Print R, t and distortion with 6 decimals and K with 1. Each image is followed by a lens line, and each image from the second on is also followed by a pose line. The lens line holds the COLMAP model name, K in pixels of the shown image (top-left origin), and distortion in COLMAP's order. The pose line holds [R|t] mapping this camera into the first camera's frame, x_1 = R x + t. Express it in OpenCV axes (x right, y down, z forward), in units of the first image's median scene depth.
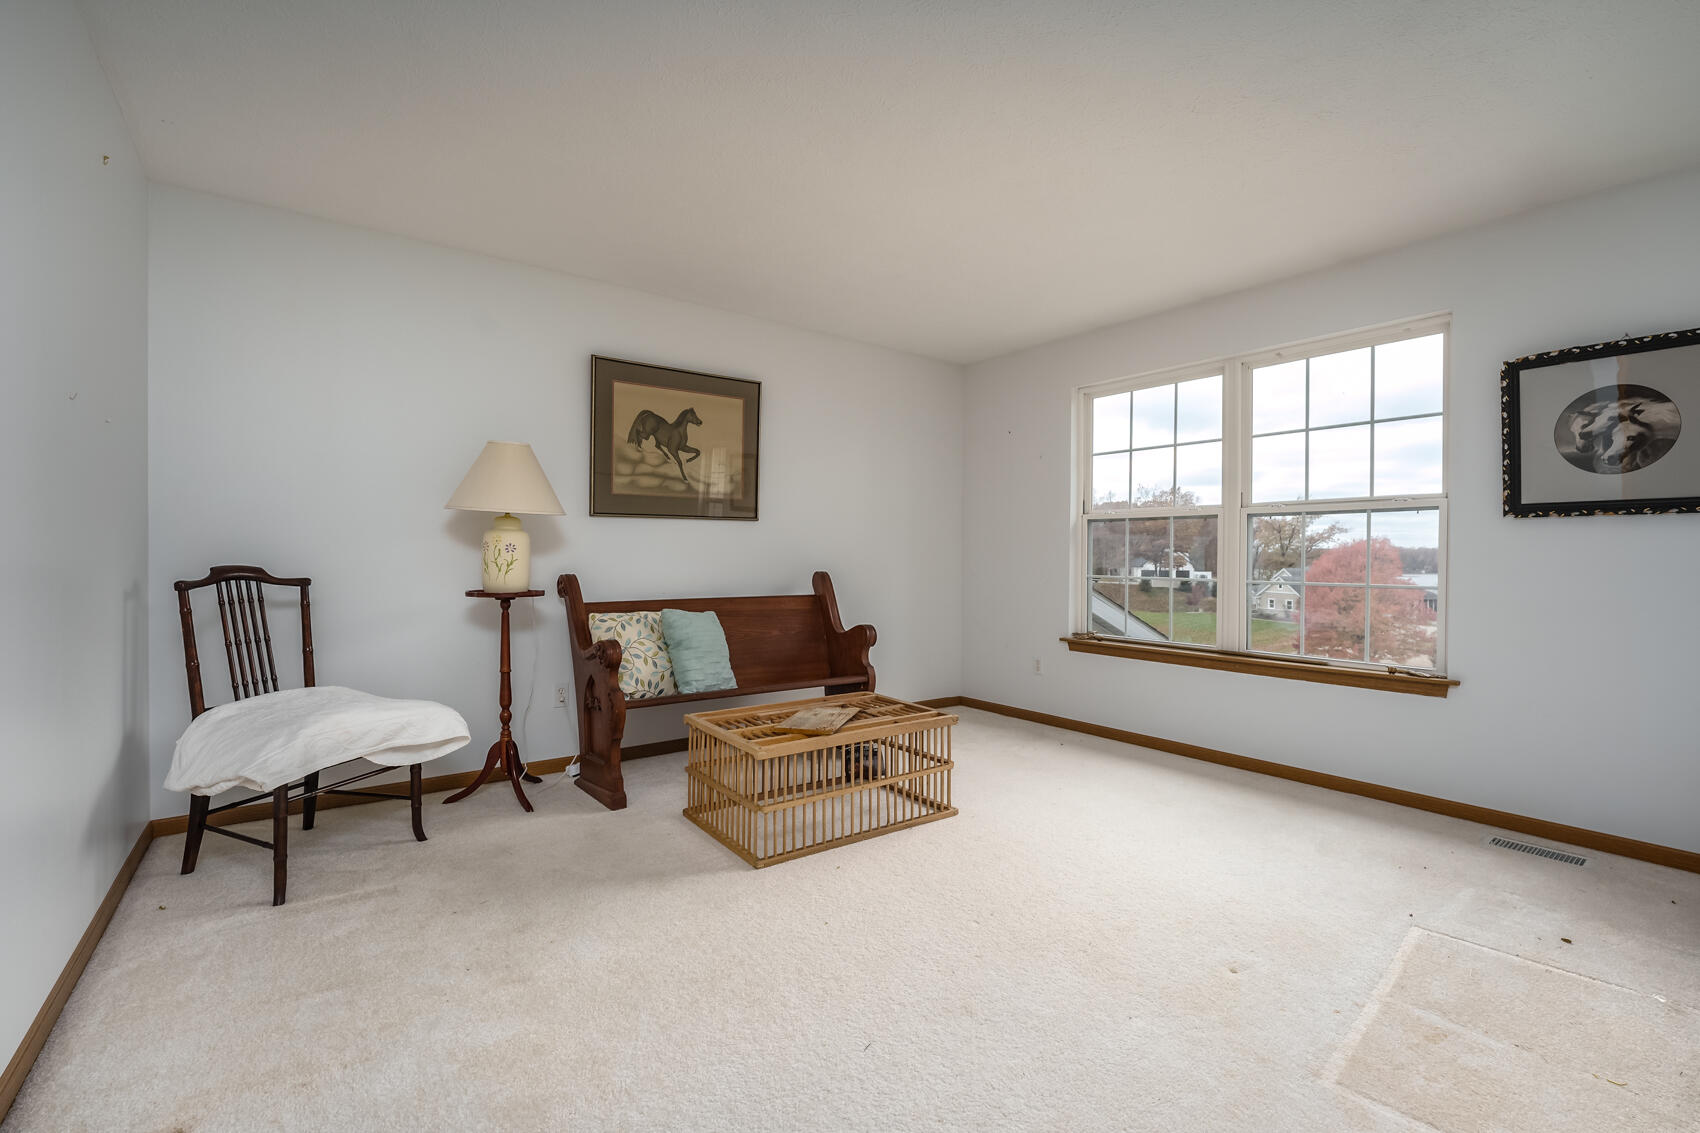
lens RADIAL K [[736.1, 0, 850.0], [0, 736.1, 566.5], [0, 0, 1]] dist [-0.004135, -0.000304]
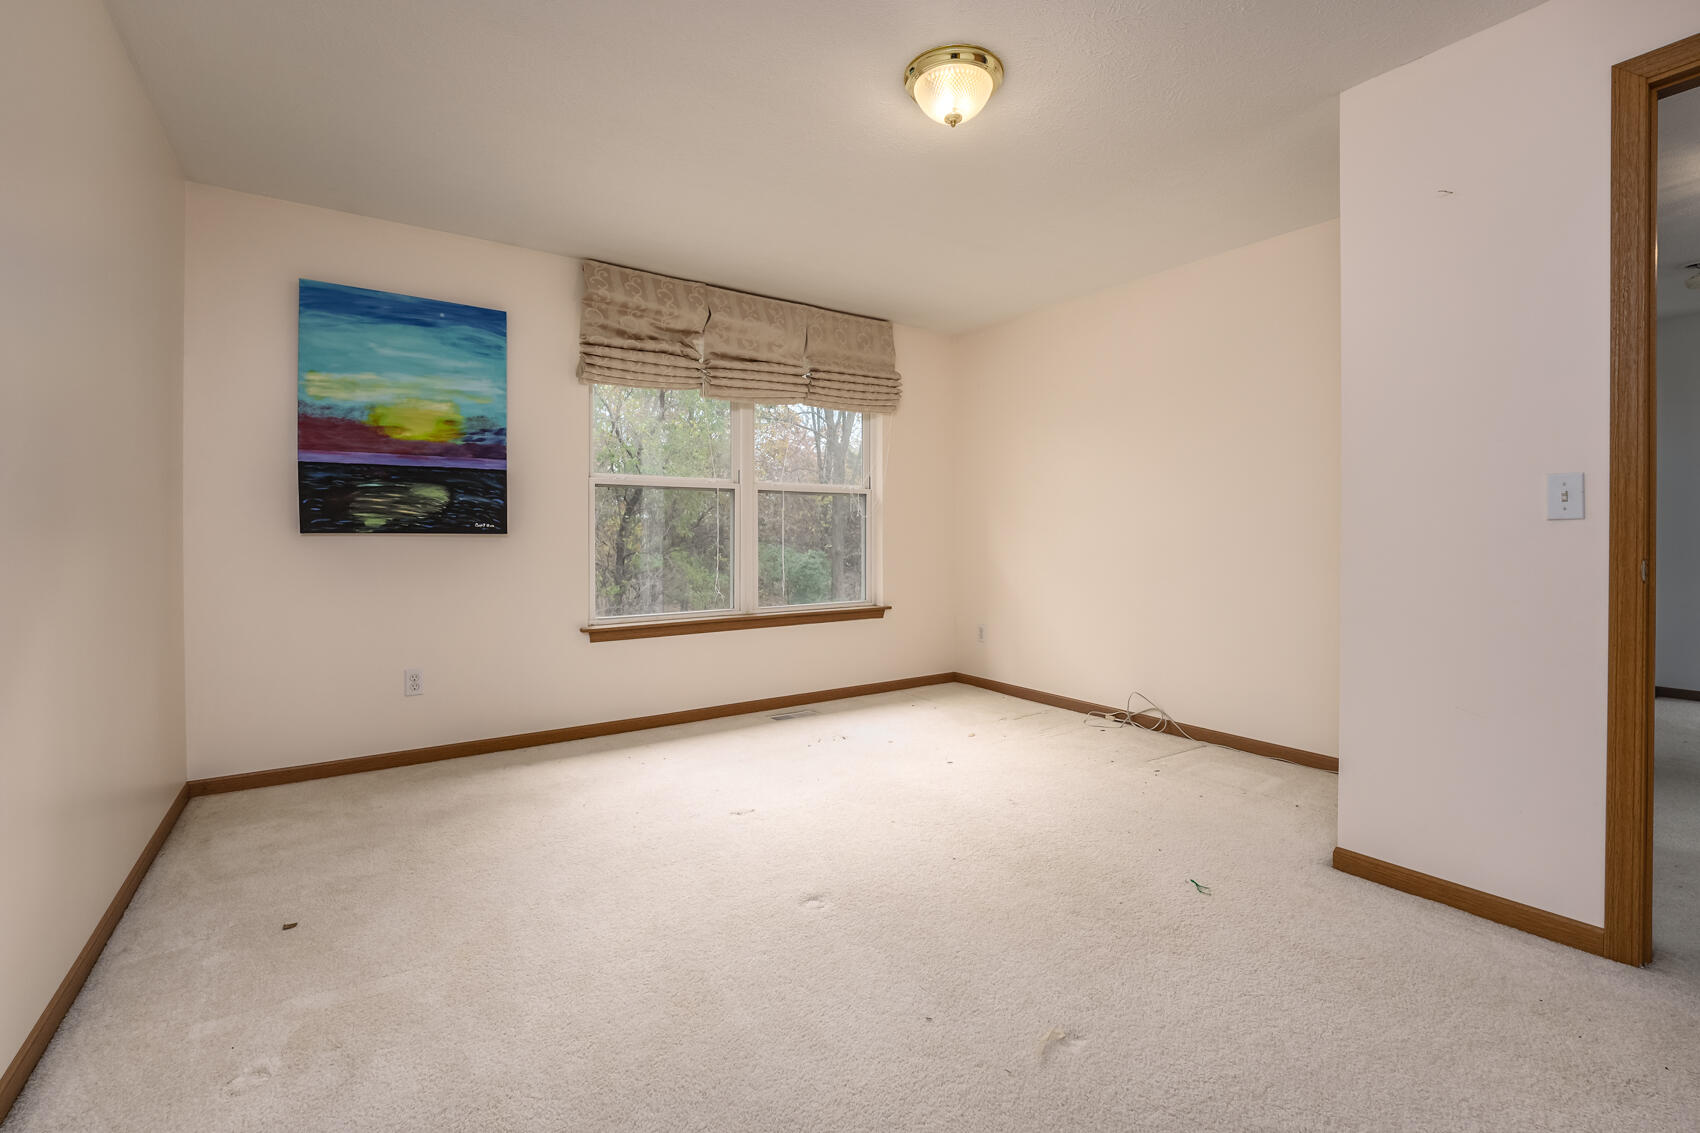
lens RADIAL K [[736.1, 0, 850.0], [0, 736.1, 566.5], [0, 0, 1]] dist [-0.004135, -0.000304]
pose [[0.031082, -0.054962, 0.998005, -0.630308], [0.009642, 0.998457, 0.054687, -0.015033], [-0.999470, 0.007923, 0.031564, 0.849246]]
